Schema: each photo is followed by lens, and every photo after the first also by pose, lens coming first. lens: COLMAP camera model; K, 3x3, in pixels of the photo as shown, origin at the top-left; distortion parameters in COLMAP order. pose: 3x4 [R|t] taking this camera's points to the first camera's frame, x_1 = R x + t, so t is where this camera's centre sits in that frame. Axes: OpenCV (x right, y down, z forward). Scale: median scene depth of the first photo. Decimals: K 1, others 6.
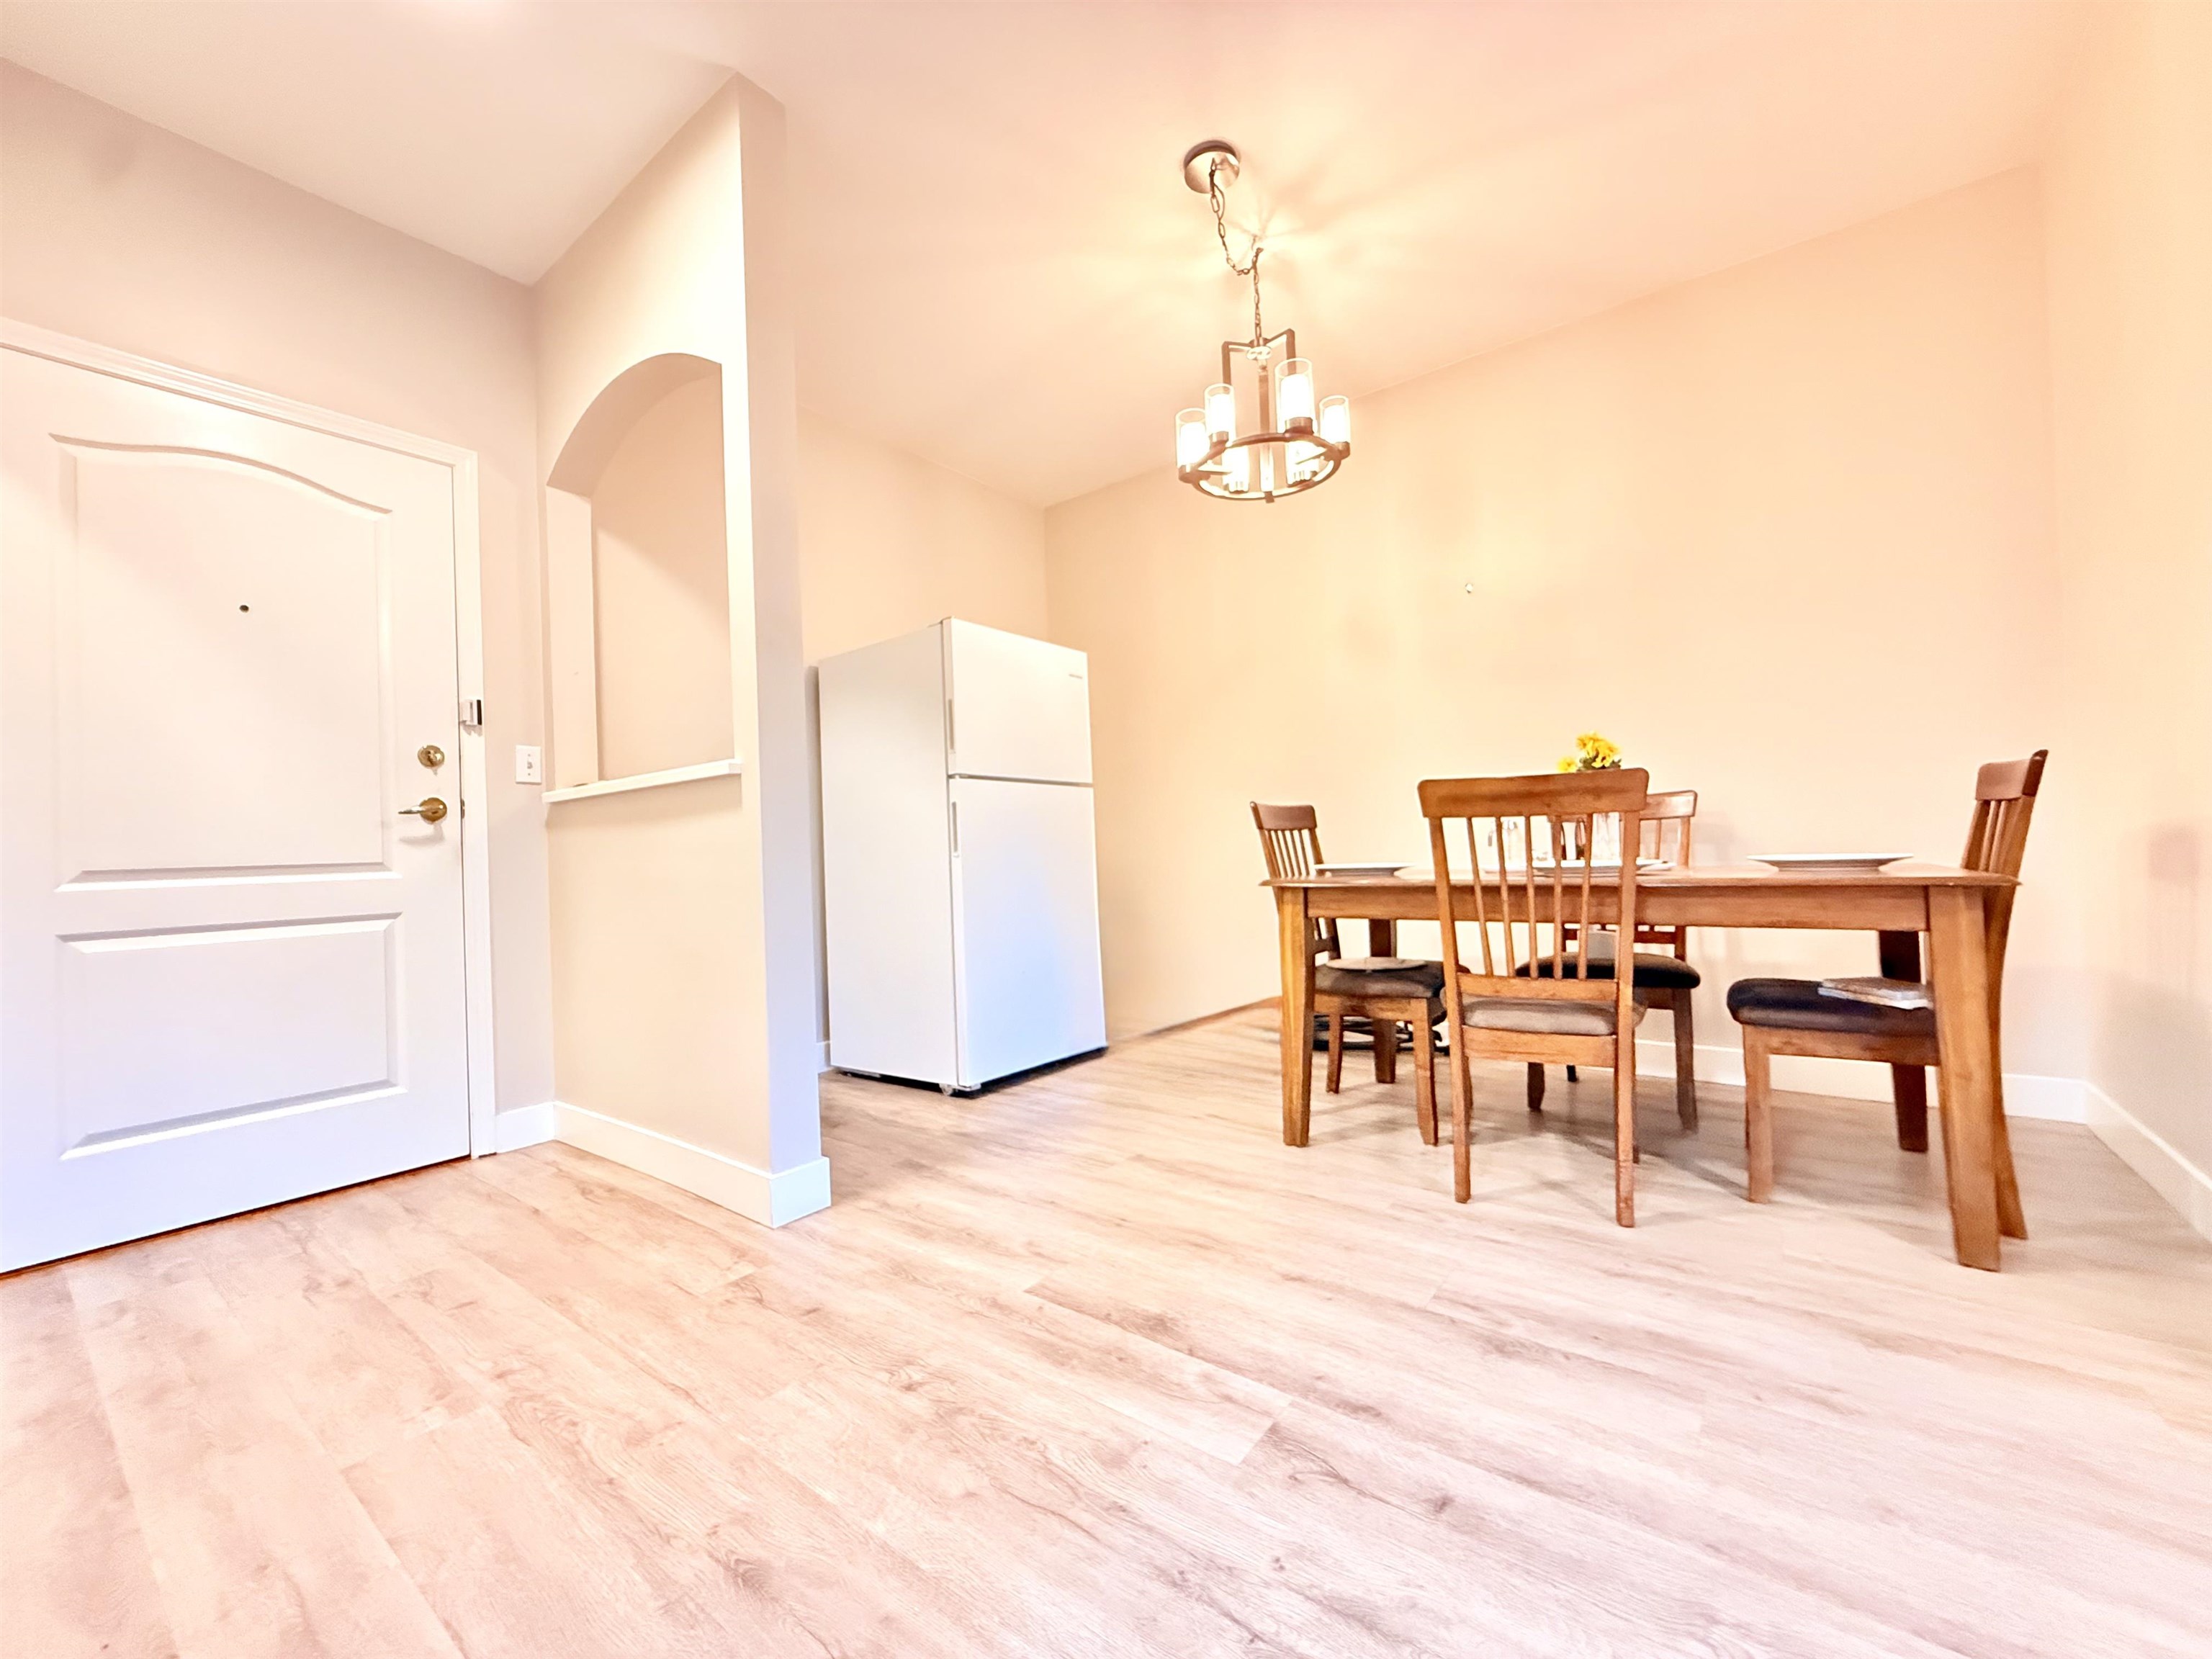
lens RADIAL K [[874.0, 0, 1105.4], [0, 874.0, 835.5], [0, 0, 1]] dist [-0.001047, 0.000601]
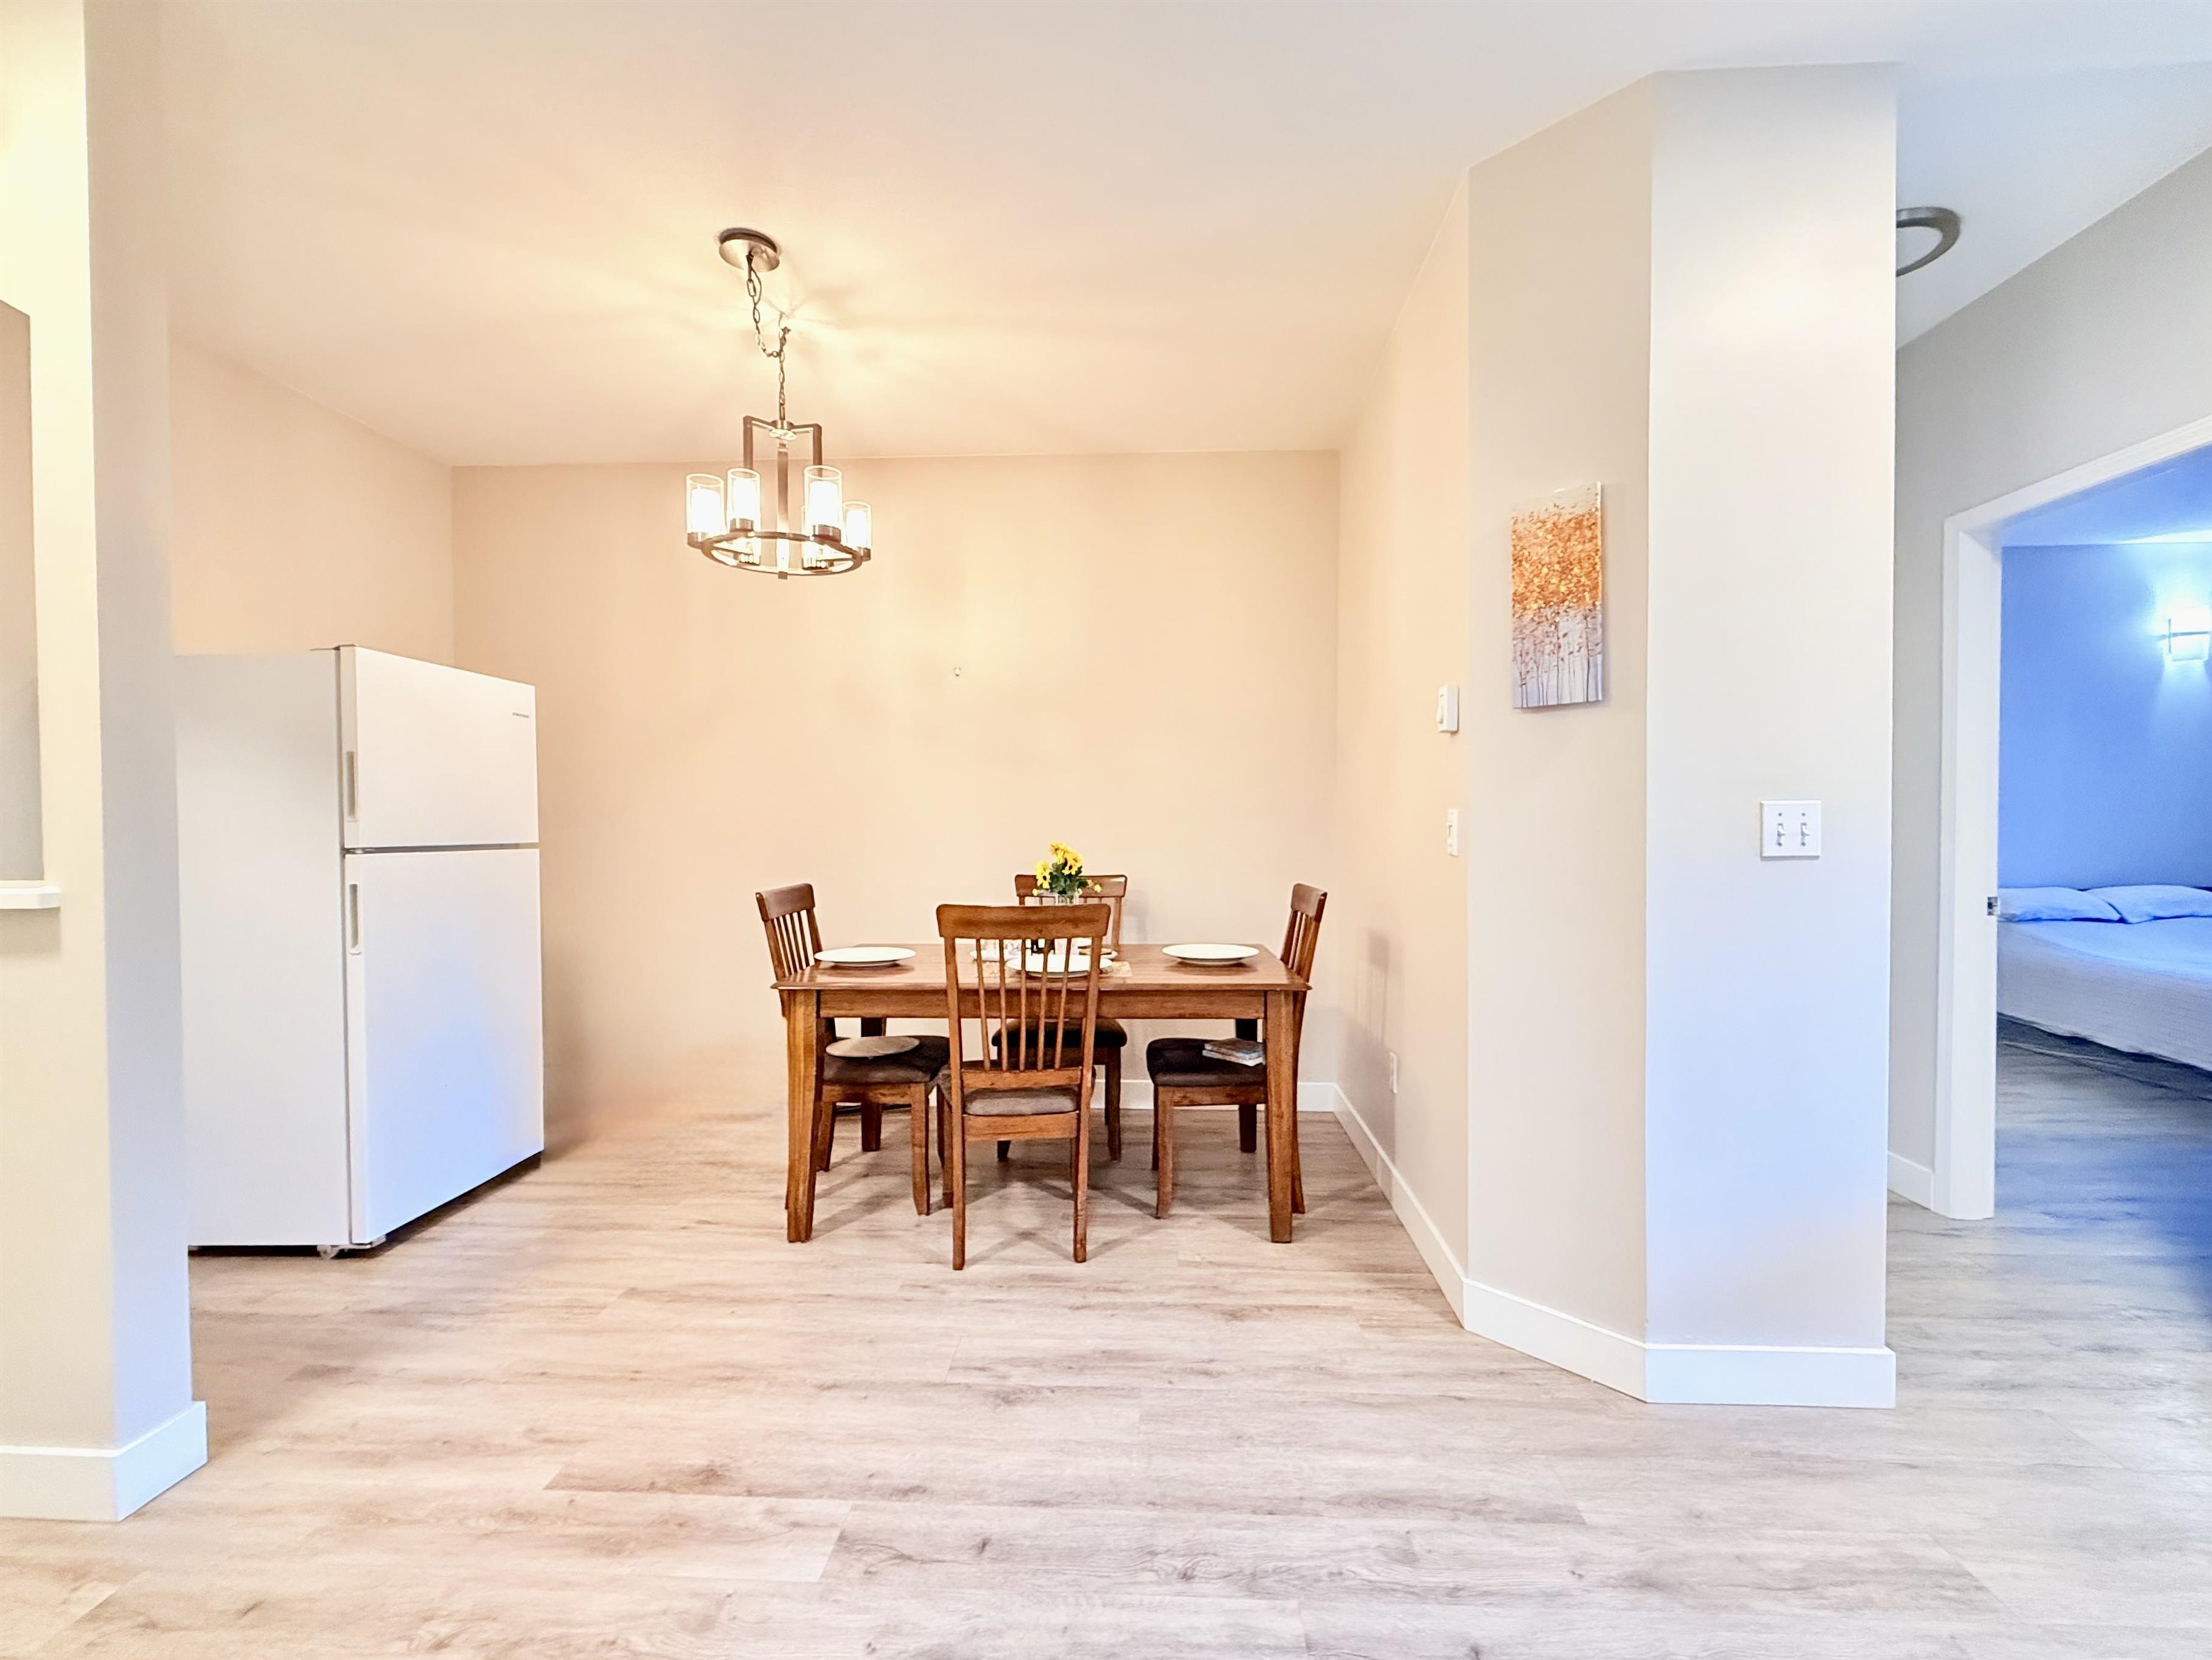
lens RADIAL K [[978.6, 0, 1111.1], [0, 978.6, 826.0], [0, 0, 1]] dist [-0.000404, 0.000237]
pose [[0.818253, 0.024631, 0.574330, -0.181443], [-0.038153, 0.999206, 0.011505, -0.185398], [-0.573590, -0.031326, 0.818543, -0.151004]]
